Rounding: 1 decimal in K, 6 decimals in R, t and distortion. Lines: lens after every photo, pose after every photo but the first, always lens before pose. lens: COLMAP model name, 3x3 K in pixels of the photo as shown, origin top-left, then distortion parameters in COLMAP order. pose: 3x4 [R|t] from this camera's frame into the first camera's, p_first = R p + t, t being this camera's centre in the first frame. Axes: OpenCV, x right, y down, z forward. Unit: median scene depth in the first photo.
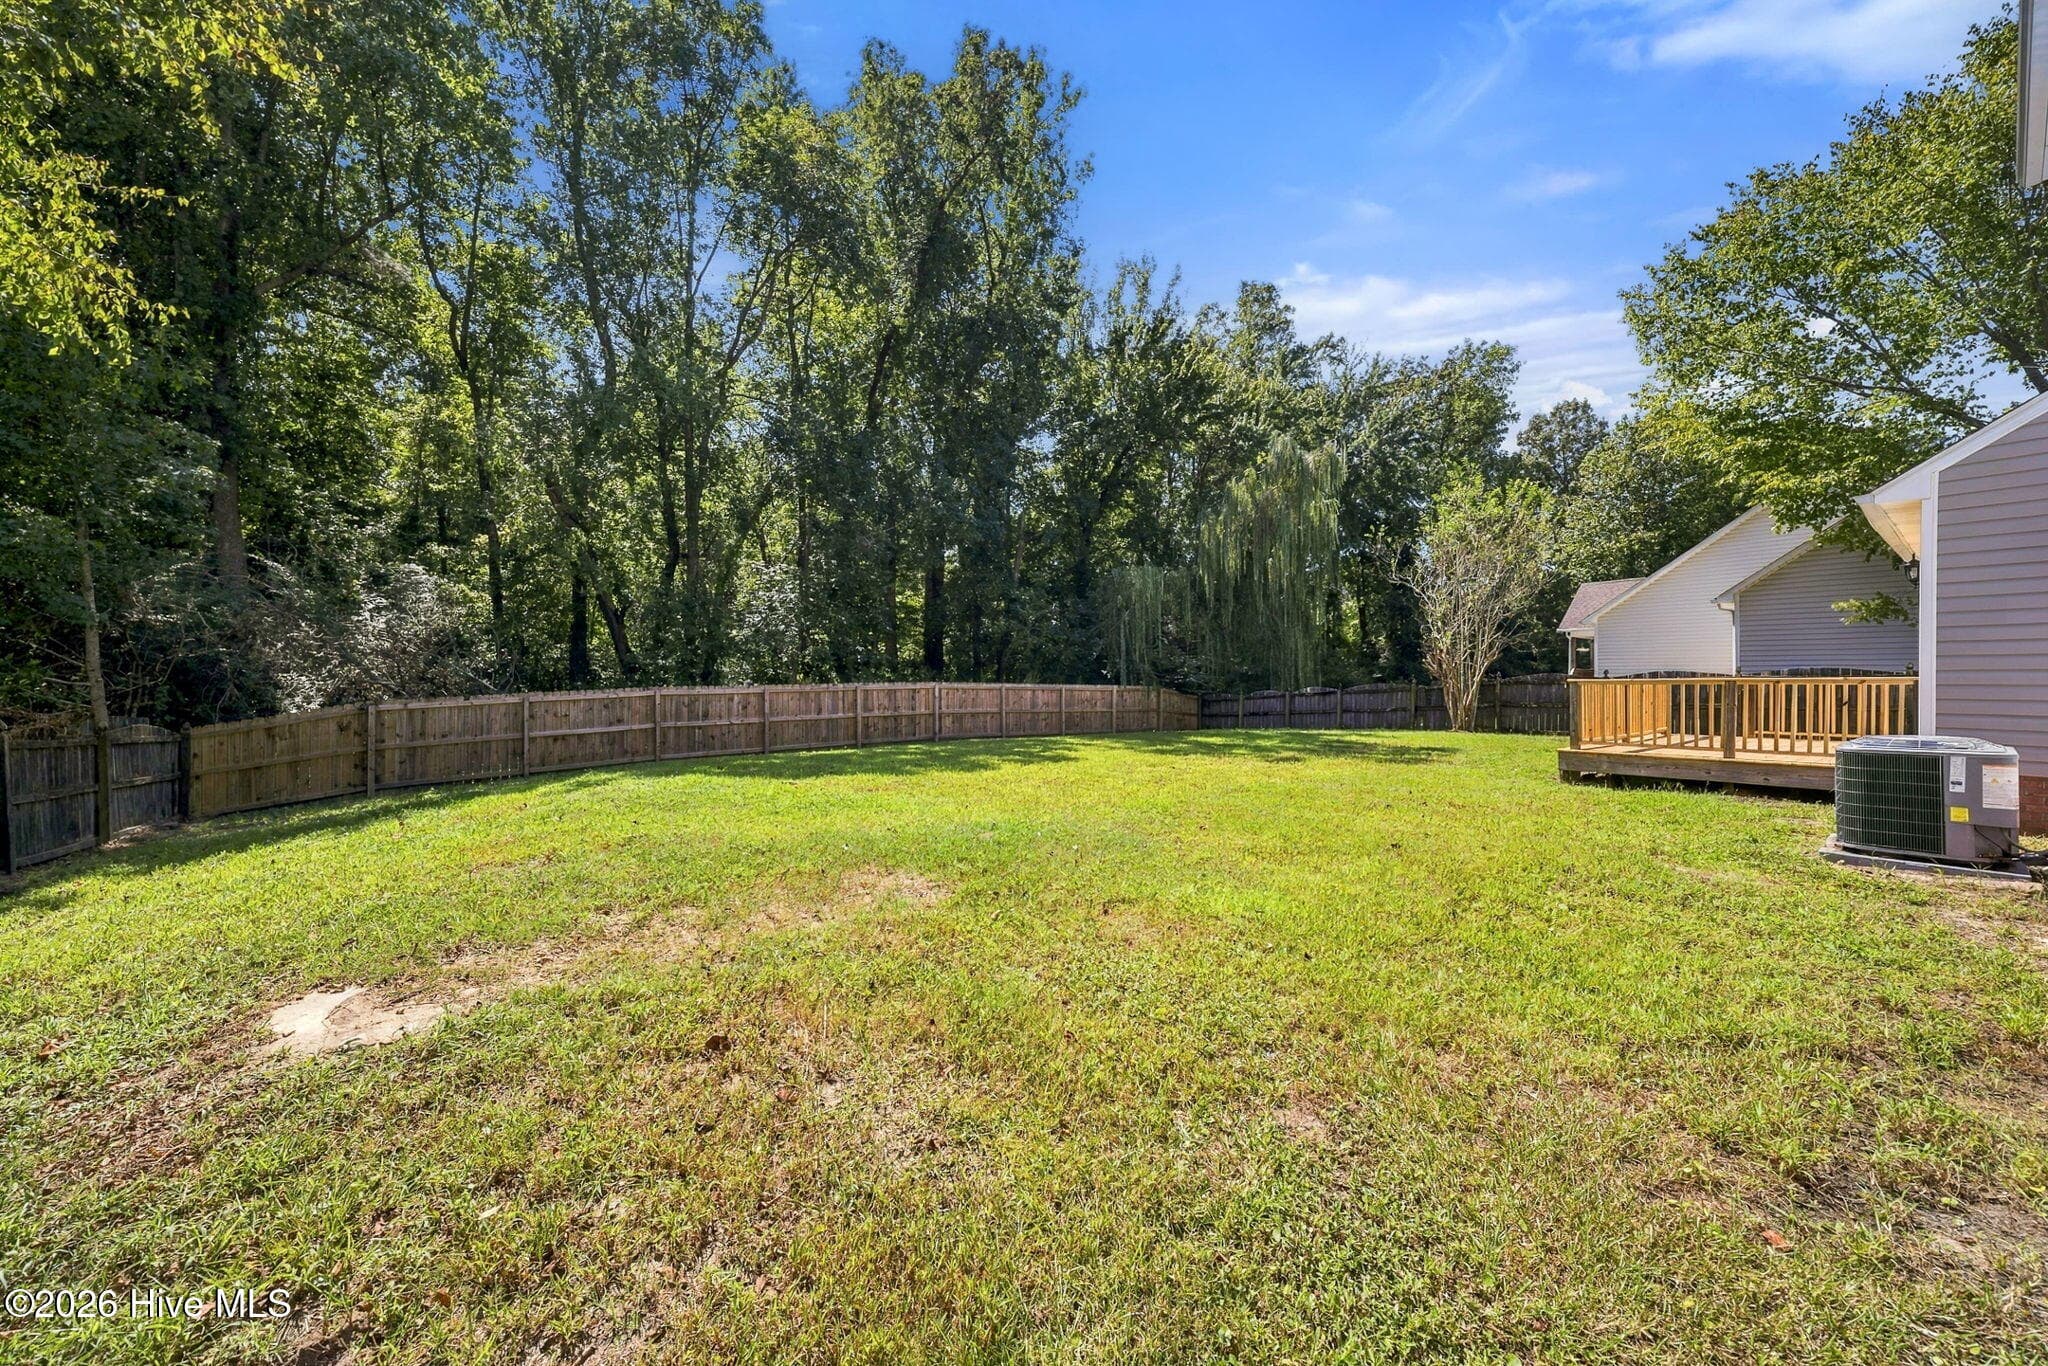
lens RADIAL K [[703.6, 0, 1027.9], [0, 703.6, 678.7], [0, 0, 1]] dist [-0.001408, -0.000240]
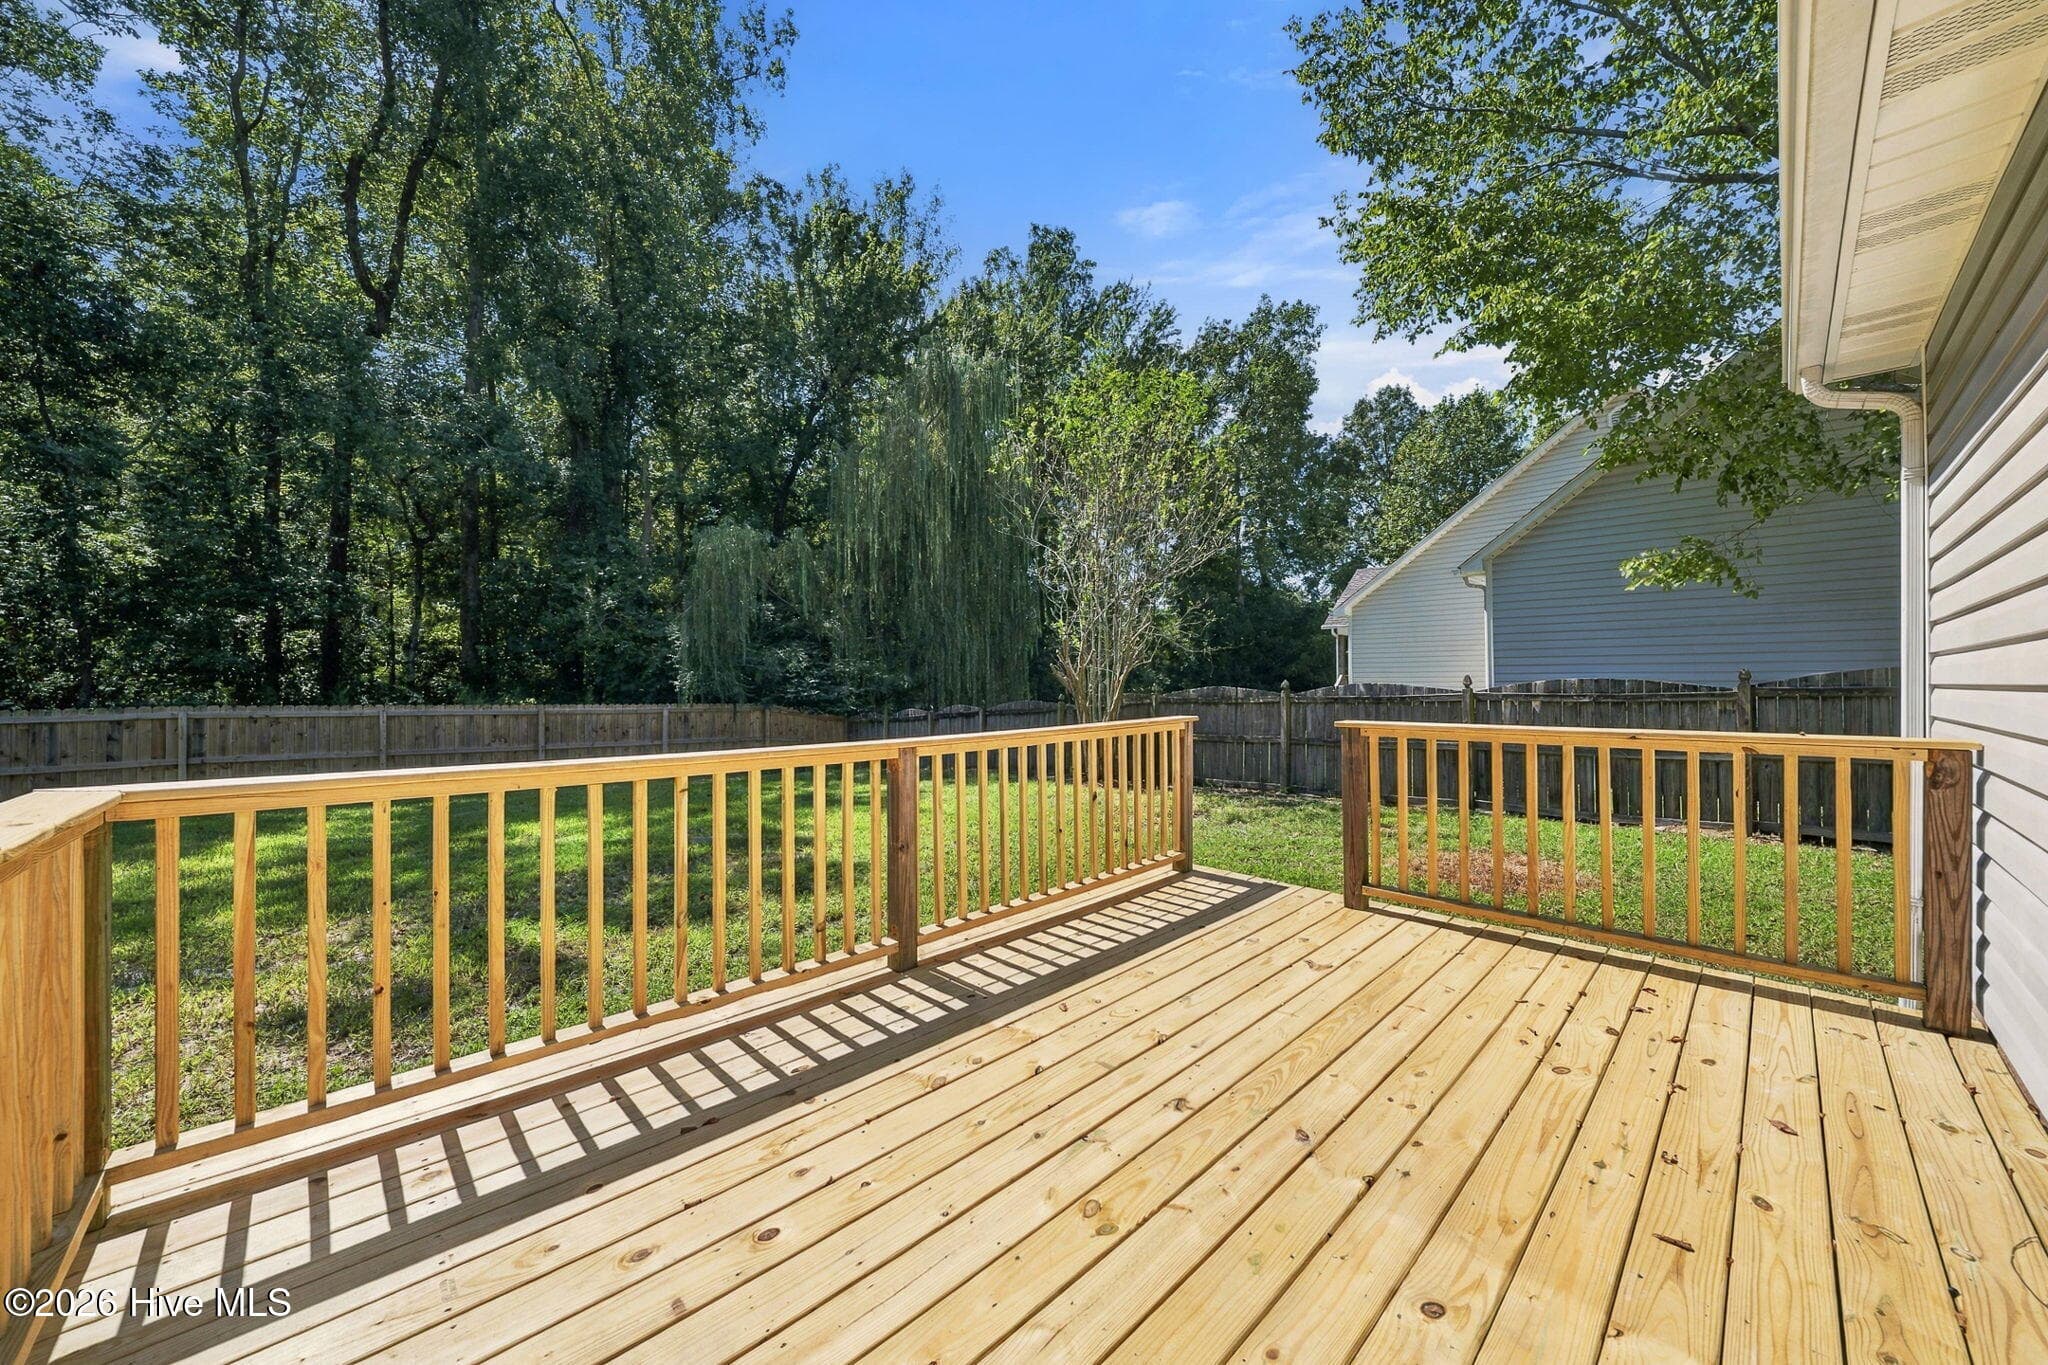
lens RADIAL K [[703.6, 0, 1027.9], [0, 703.6, 678.2], [0, 0, 1]] dist [-0.001408, -0.000240]
pose [[0.991169, -0.008260, 0.132347, 0.178780], [0.009781, 0.999893, -0.010844, 0.001737], [-0.132243, 0.012043, 0.991144, 0.150868]]
